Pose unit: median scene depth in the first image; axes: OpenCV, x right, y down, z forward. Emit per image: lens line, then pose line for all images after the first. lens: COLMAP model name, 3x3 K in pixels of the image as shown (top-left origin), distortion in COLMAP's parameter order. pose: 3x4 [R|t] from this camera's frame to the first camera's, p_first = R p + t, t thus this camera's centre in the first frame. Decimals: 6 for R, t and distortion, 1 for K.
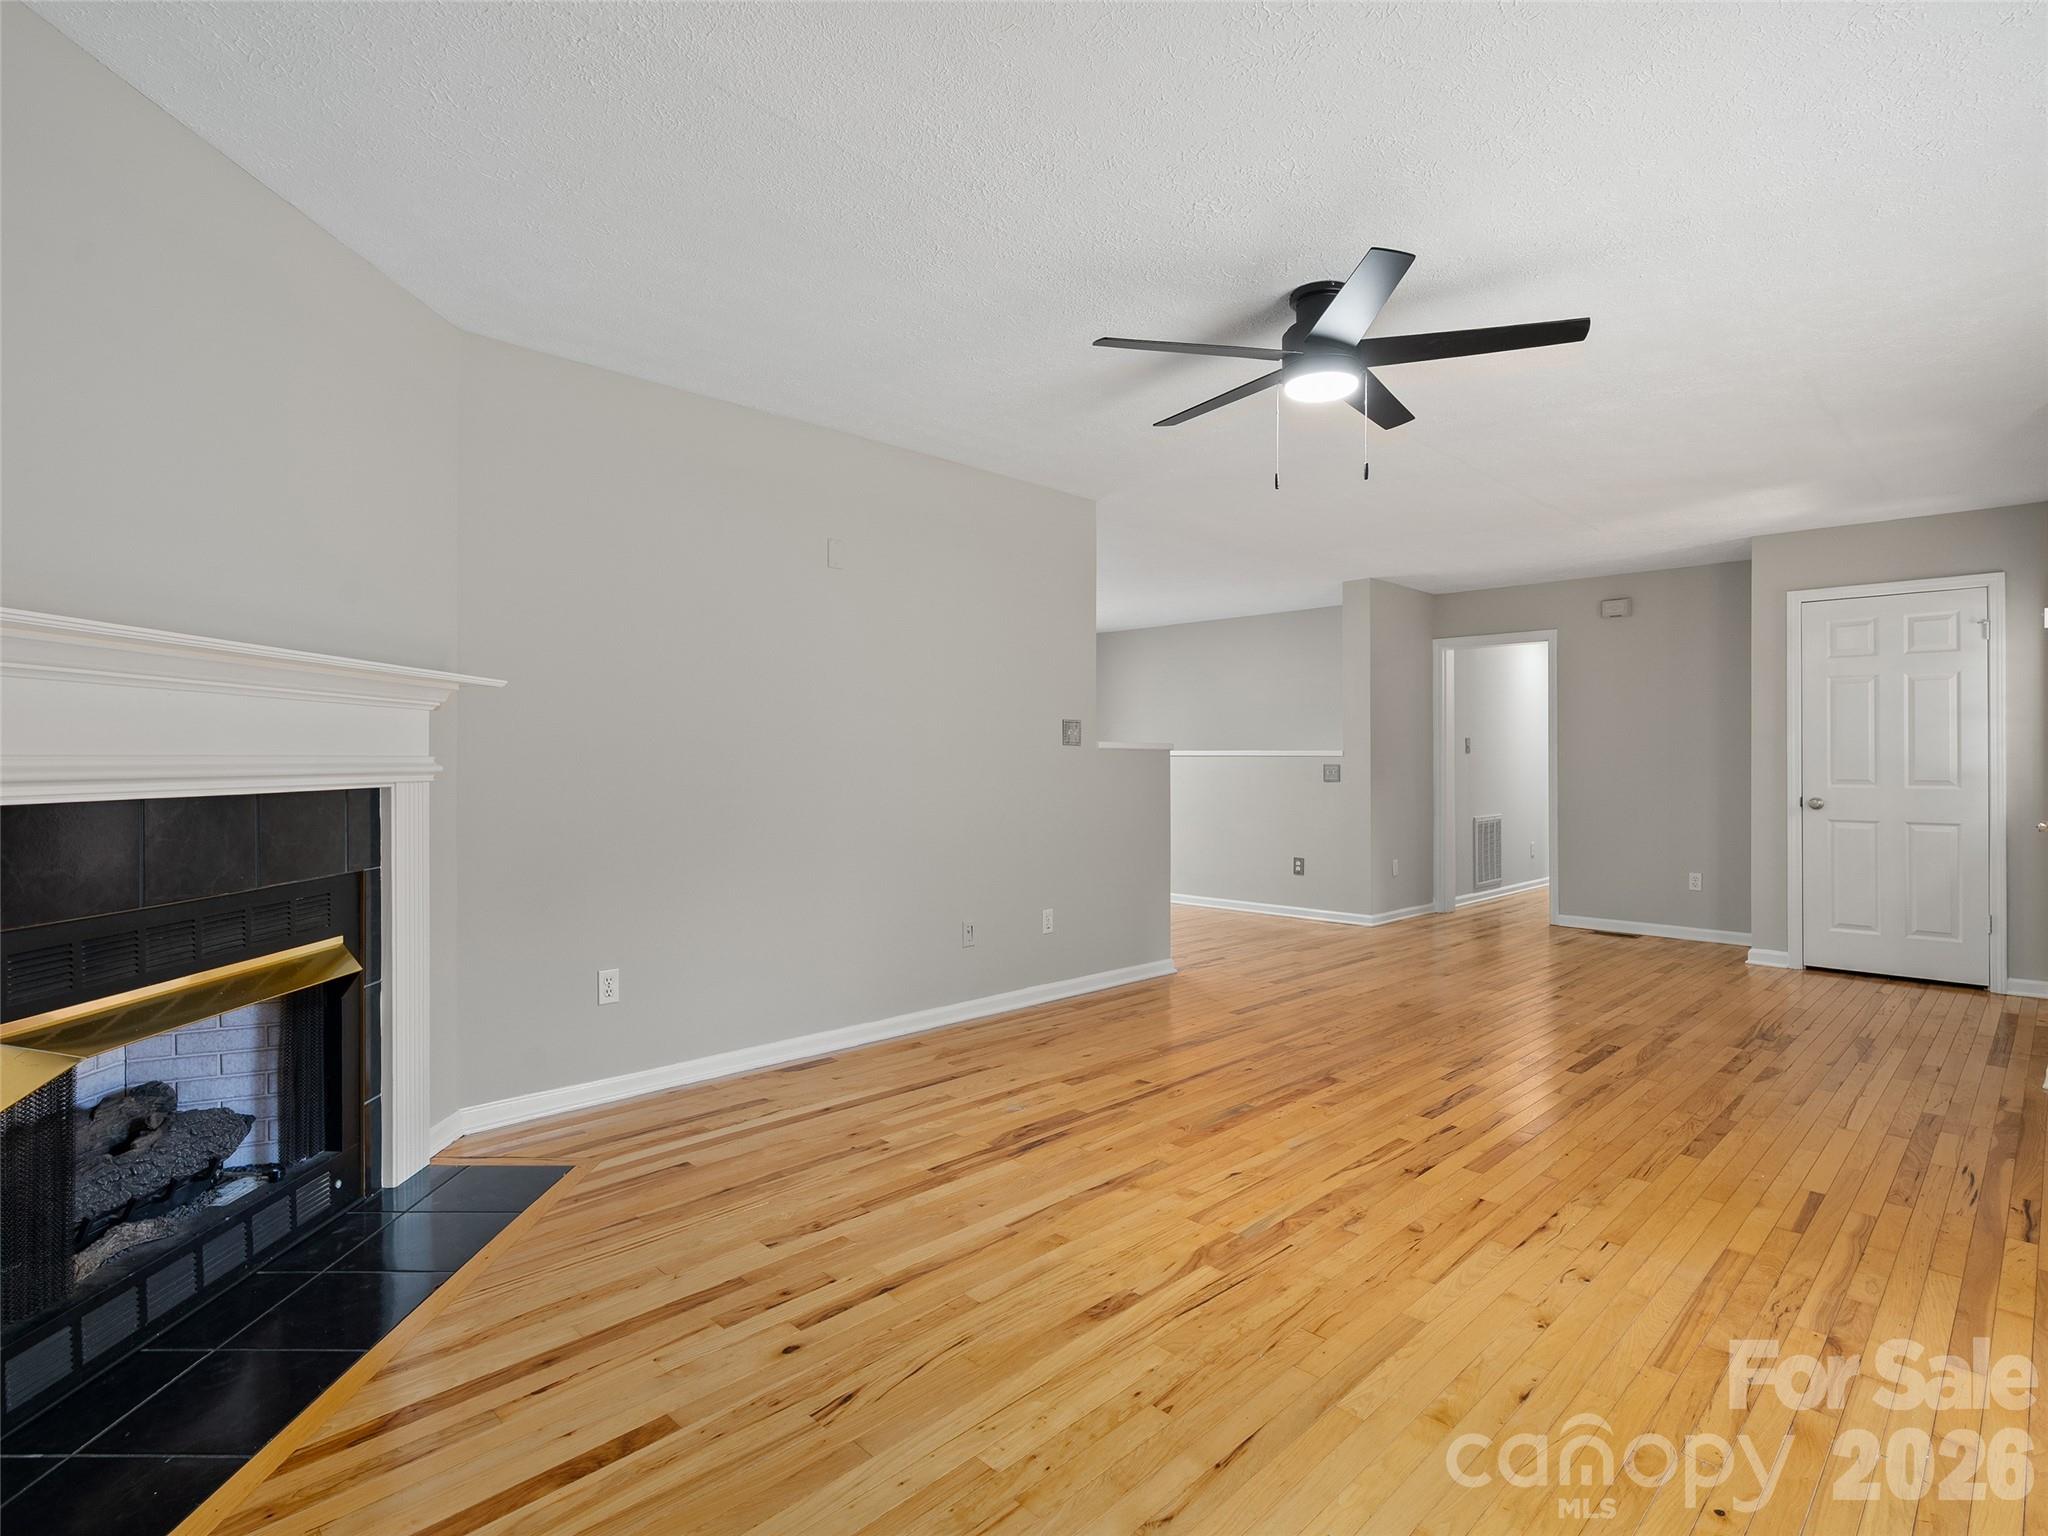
lens RADIAL K [[1038.1, 0, 1022.4], [0, 1038.1, 764.8], [0, 0, 1]] dist [-0.012711, 0.004190]
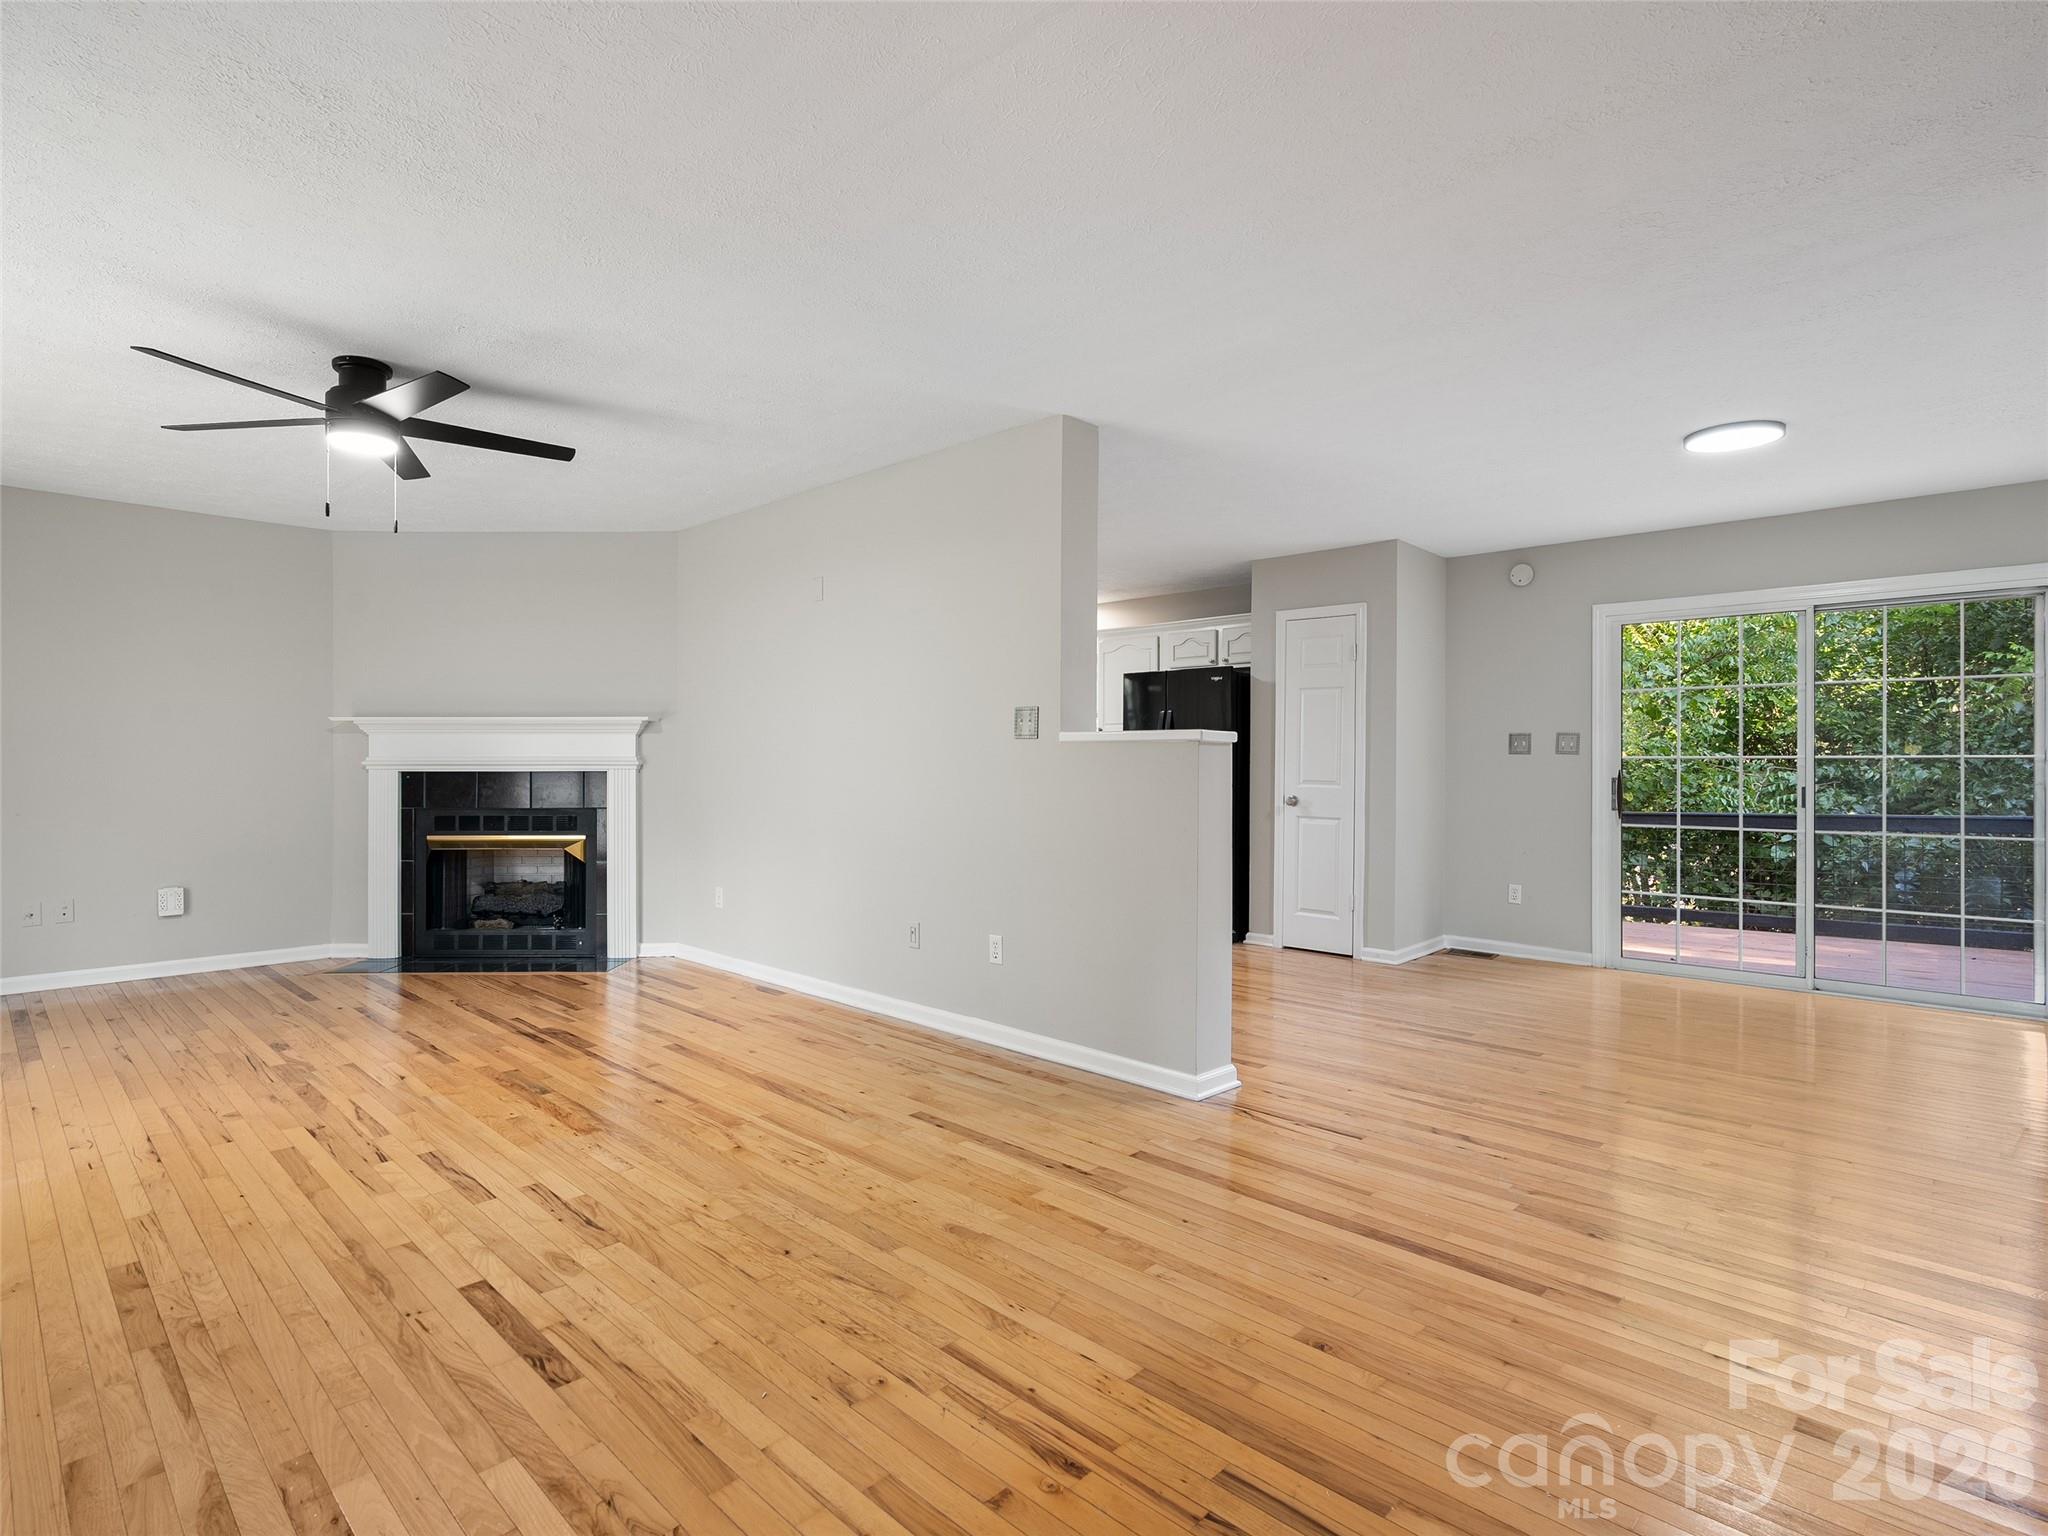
lens RADIAL K [[1038.1, 0, 1007.0], [0, 1038.1, 760.8], [0, 0, 1]] dist [-0.012711, 0.004190]
pose [[0.017154, -0.001807, -0.999851, 1.191621], [-0.003334, 0.999993, -0.001865, 0.001189], [0.999847, 0.003366, 0.017148, 1.371716]]
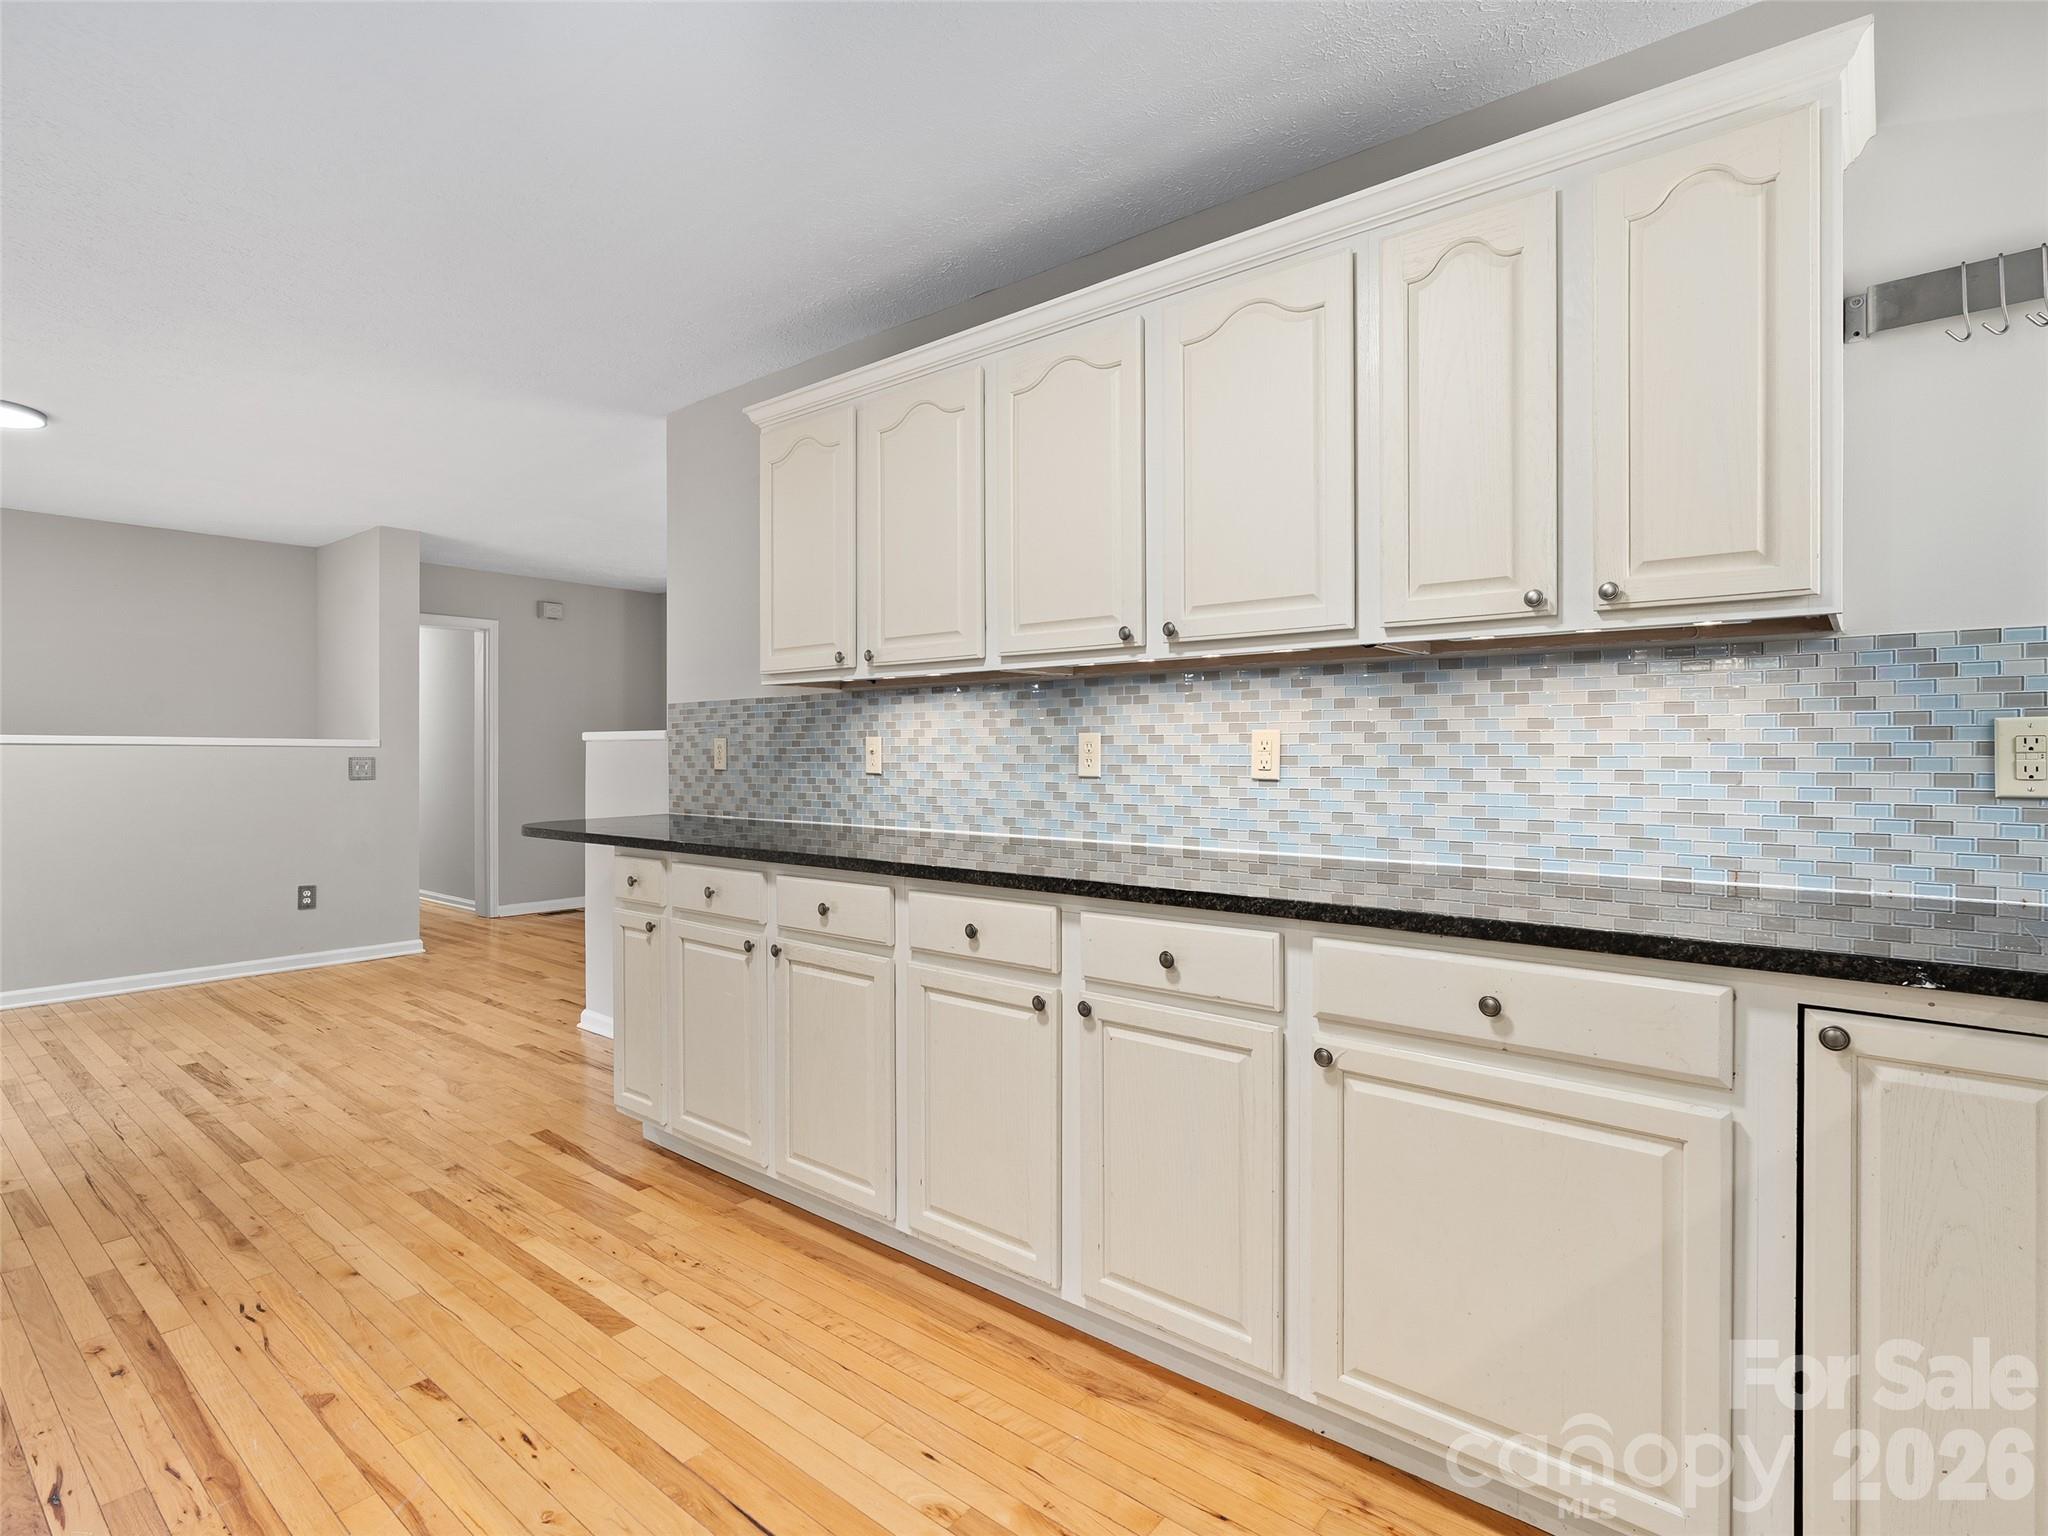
lens RADIAL K [[1038.1, 0, 1017.9], [0, 1038.1, 752.4], [0, 0, 1]] dist [-0.012711, 0.004190]
pose [[-0.103453, 0.003664, 0.994628, -1.066152], [-0.002271, 0.999990, -0.003920, -0.002955], [-0.994632, -0.002665, -0.103444, 1.236292]]
